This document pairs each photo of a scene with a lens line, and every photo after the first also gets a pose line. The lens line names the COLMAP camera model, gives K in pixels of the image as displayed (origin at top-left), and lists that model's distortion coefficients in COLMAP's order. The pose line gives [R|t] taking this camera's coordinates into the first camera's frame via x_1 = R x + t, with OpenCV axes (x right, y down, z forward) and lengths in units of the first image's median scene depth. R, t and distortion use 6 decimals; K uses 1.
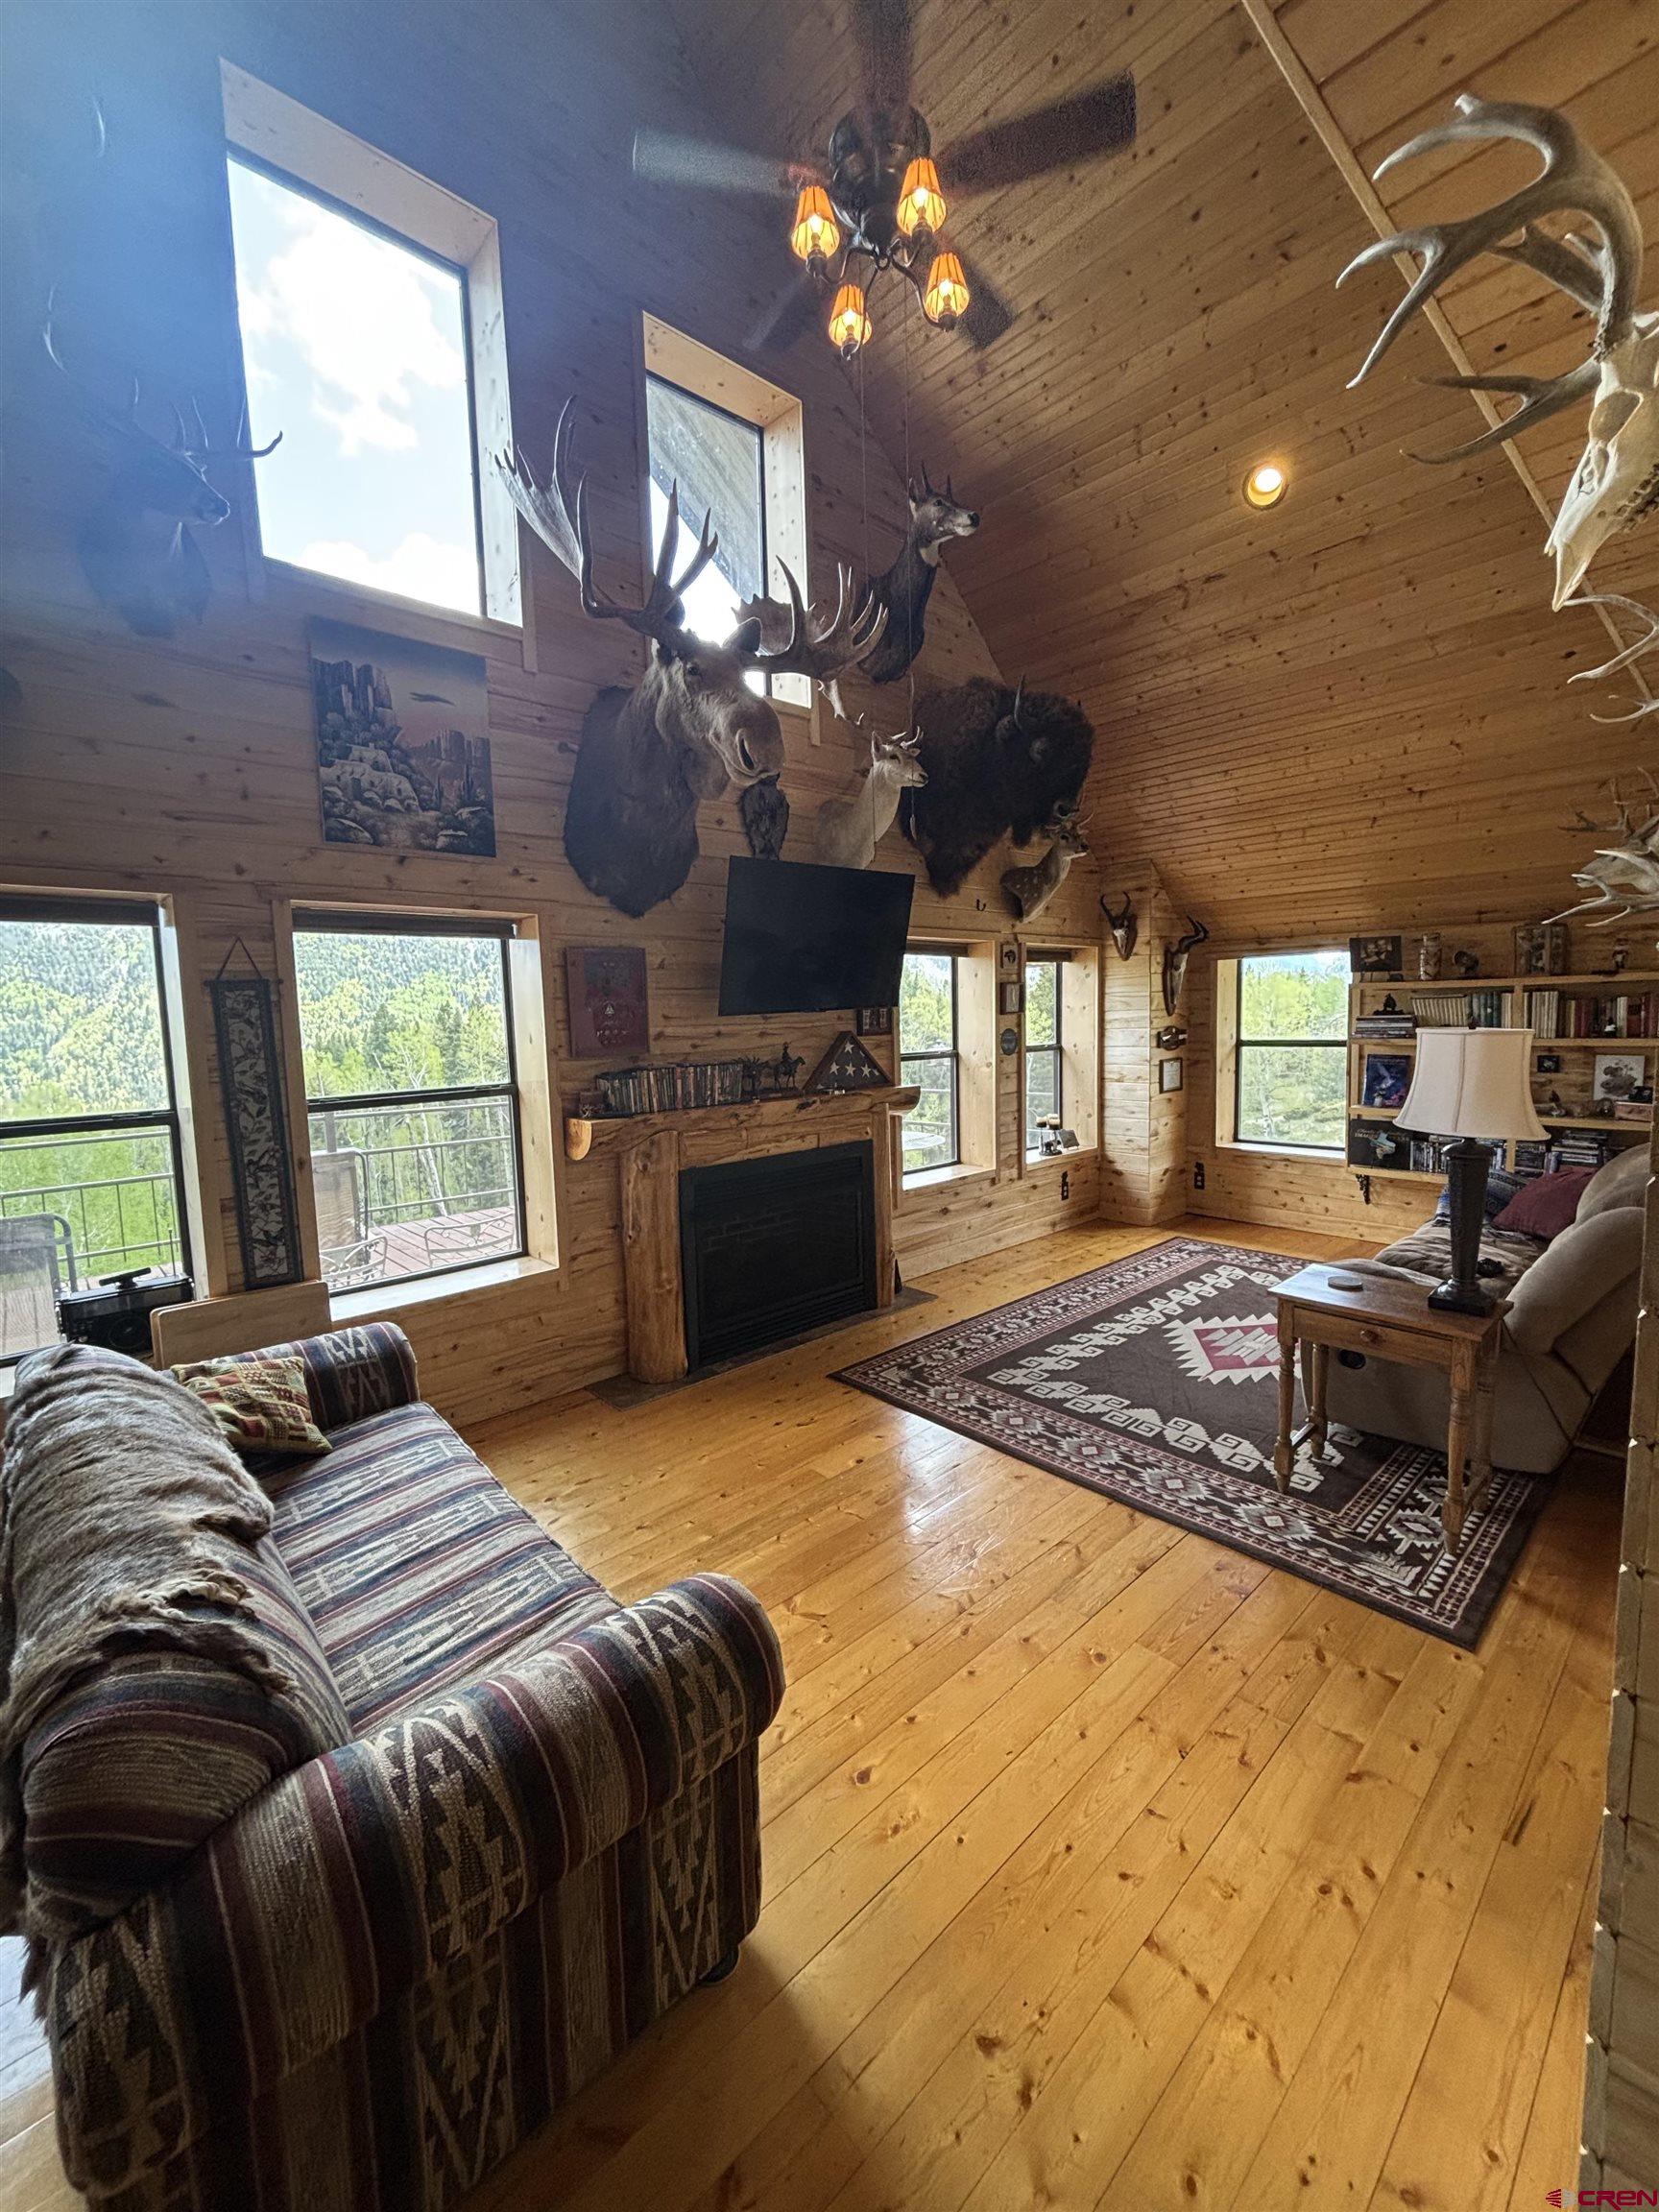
lens RADIAL K [[890.7, 0, 832.9], [0, 890.7, 1099.9], [0, 0, 1]] dist [0.000301, 0.000082]
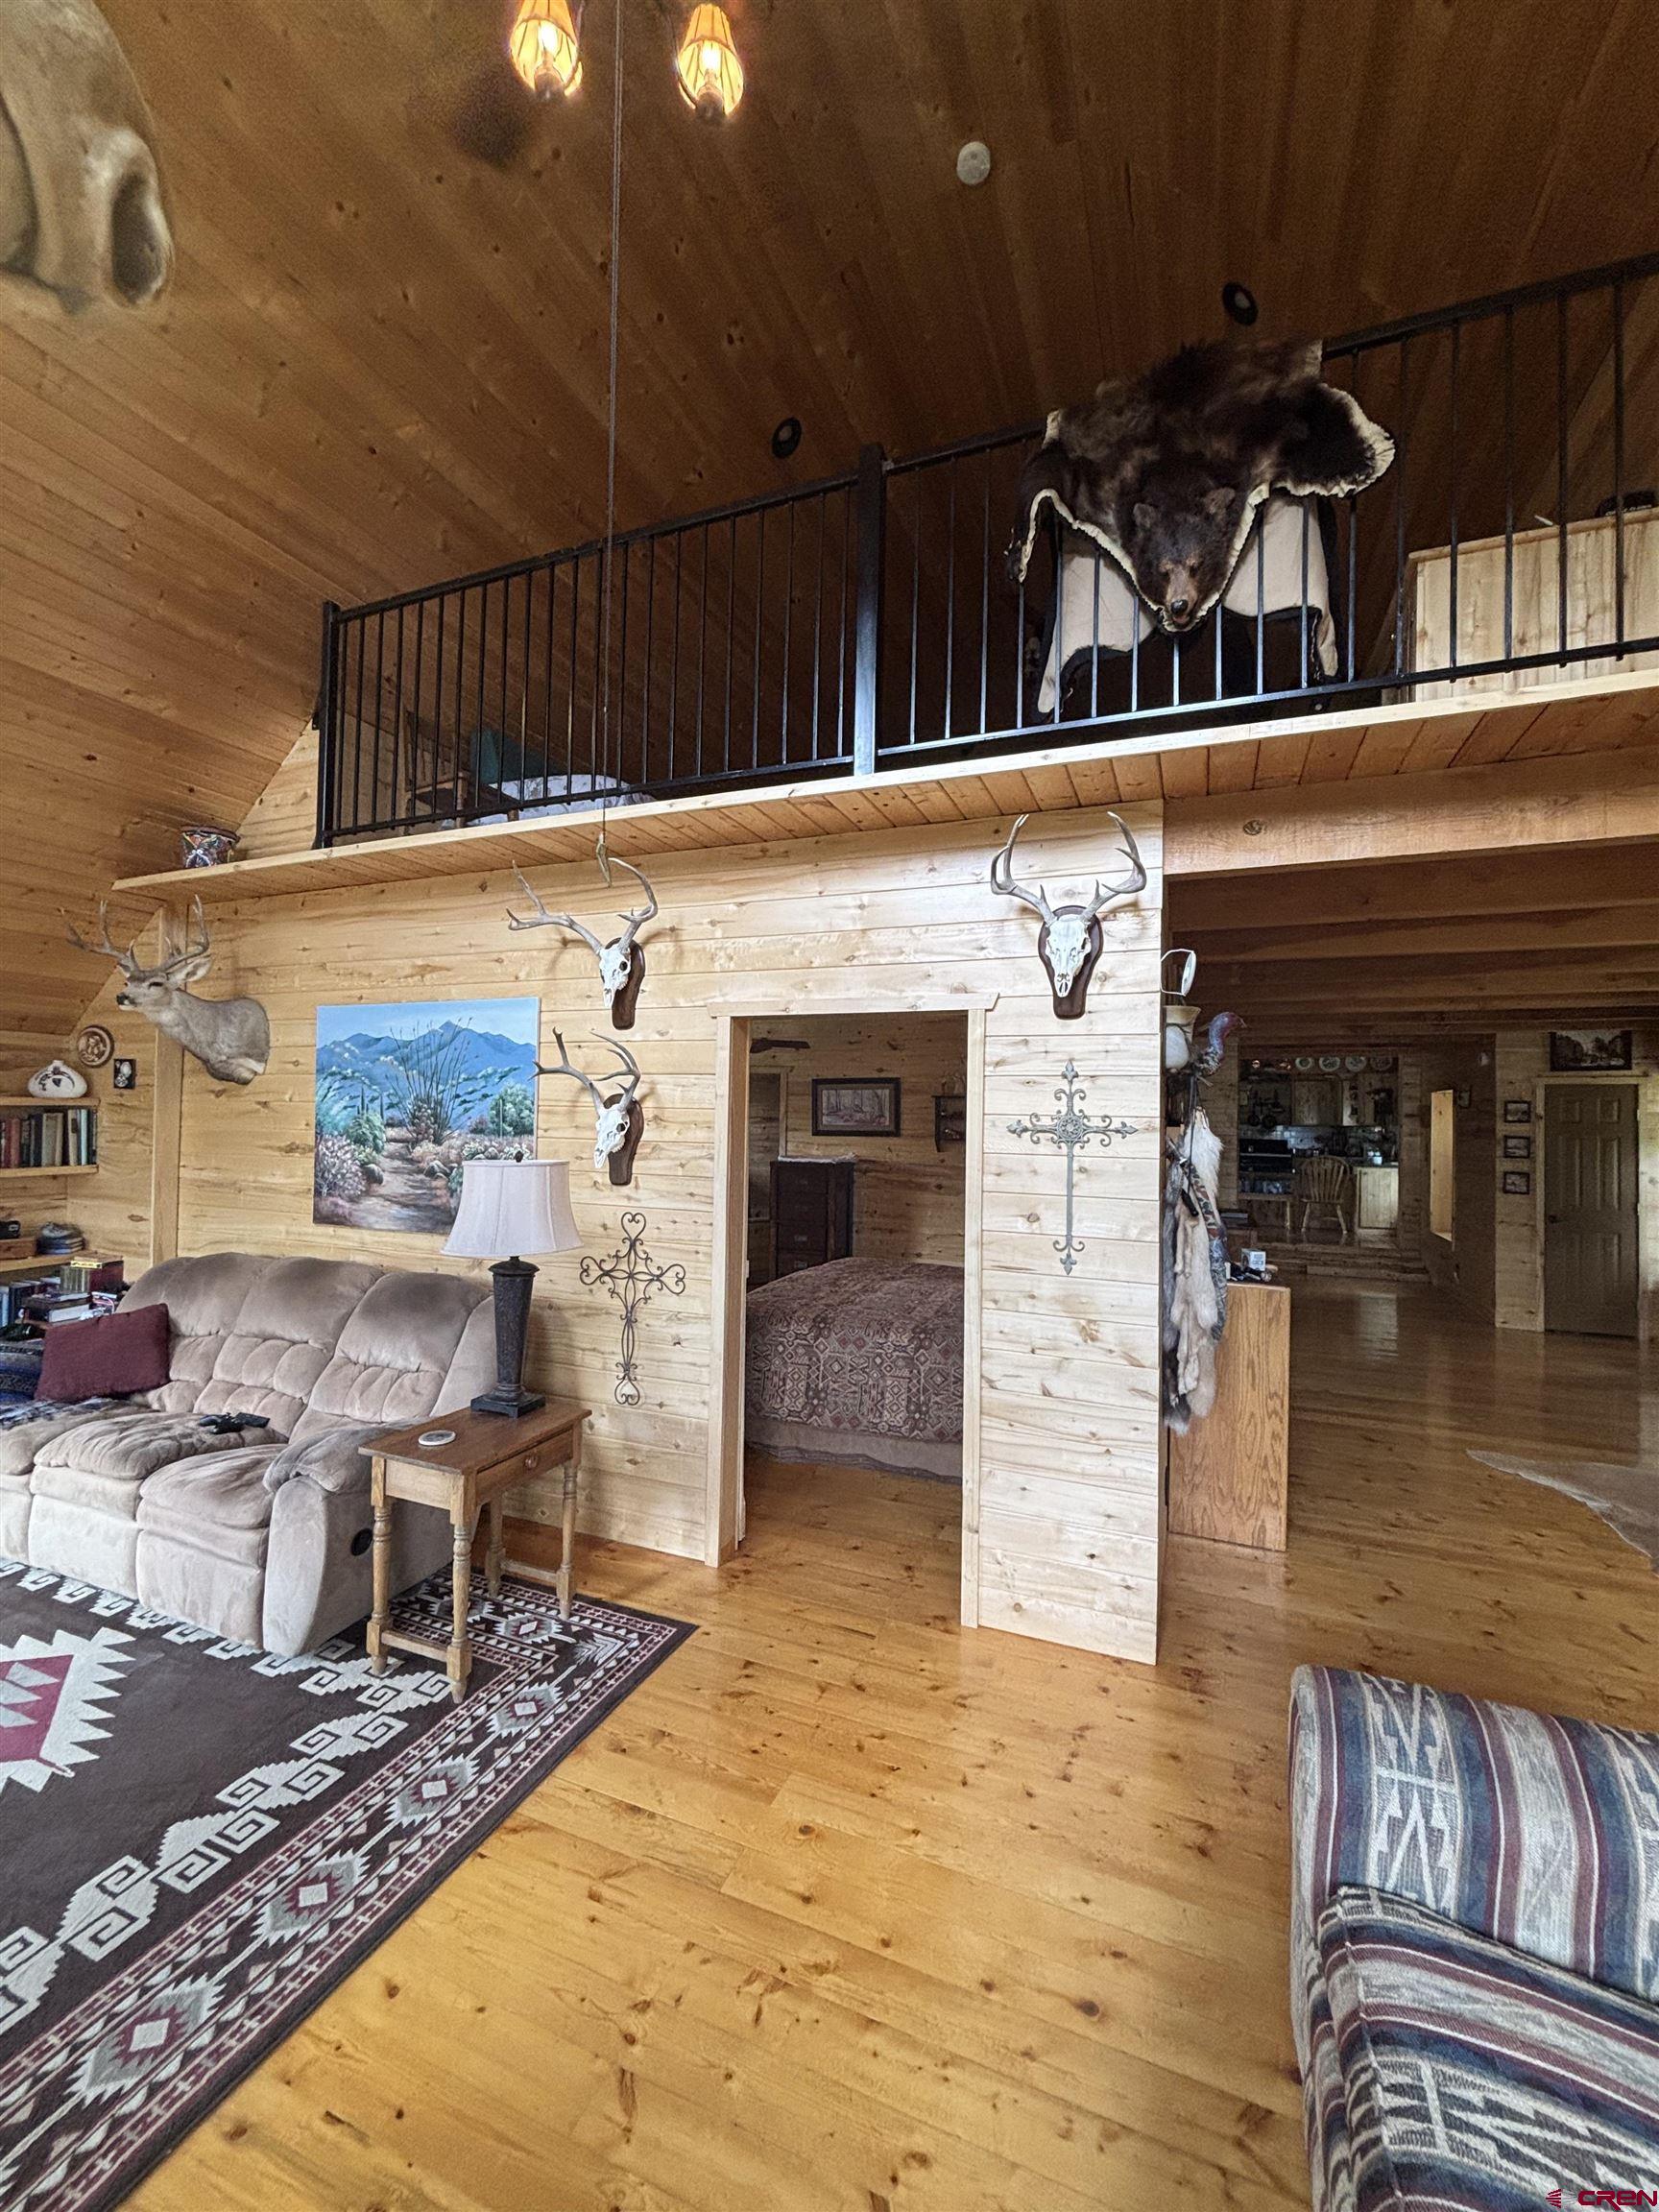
lens RADIAL K [[890.7, 0, 830.3], [0, 890.7, 1106.7], [0, 0, 1]] dist [0.000301, 0.000082]
pose [[-0.429706, 0.033187, 0.902359, -0.369739], [0.083069, 0.996540, 0.002907, -0.088364], [-0.899140, 0.076207, -0.430976, 0.828560]]
